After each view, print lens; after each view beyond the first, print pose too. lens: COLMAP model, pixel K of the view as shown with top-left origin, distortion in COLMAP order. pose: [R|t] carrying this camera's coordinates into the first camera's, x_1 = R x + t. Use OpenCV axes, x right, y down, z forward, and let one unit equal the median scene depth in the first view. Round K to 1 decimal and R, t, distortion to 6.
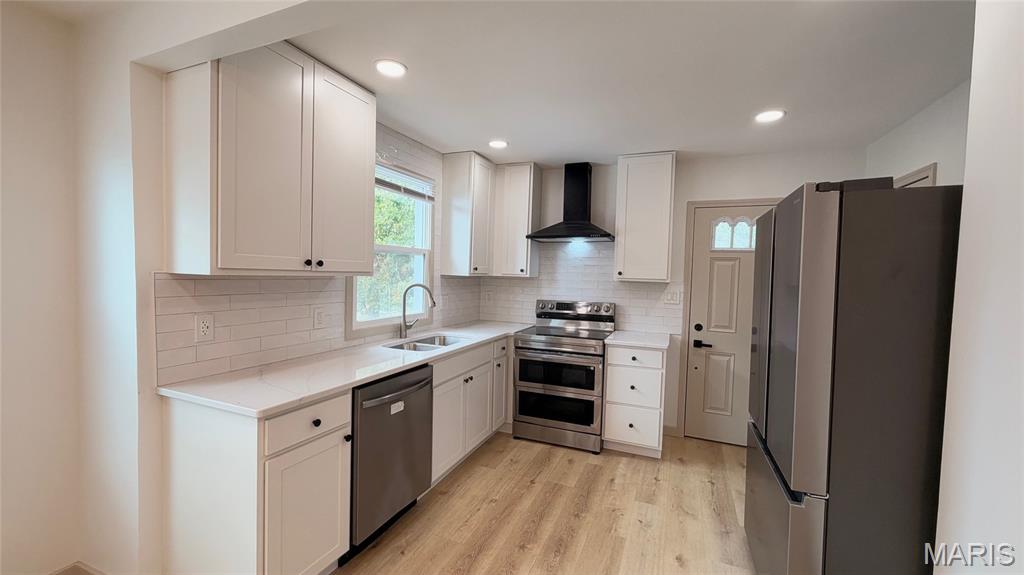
lens RADIAL K [[404.8, 0, 514.8], [0, 404.8, 289.0], [0, 0, 1]] dist [-0.002028, -0.000026]
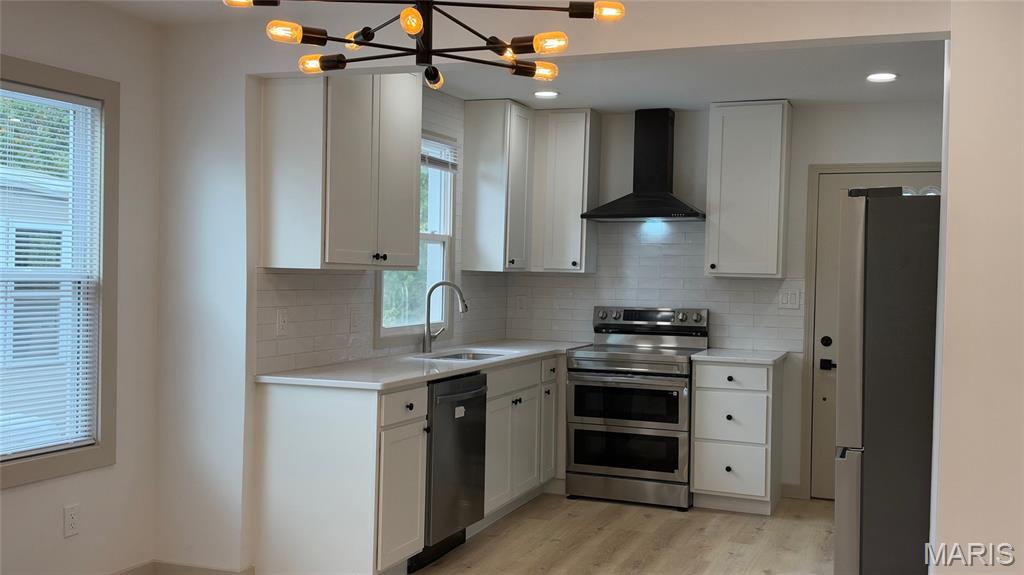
lens RADIAL K [[1058.3, 0, 510.3], [0, 1058.3, 292.7], [0, 0, 1]] dist [0.181546, 0.000000]
pose [[0.999862, -0.007130, 0.014985, -0.140155], [0.007408, 0.999801, -0.018547, 0.044282], [-0.014850, 0.018656, 0.999716, -0.958679]]
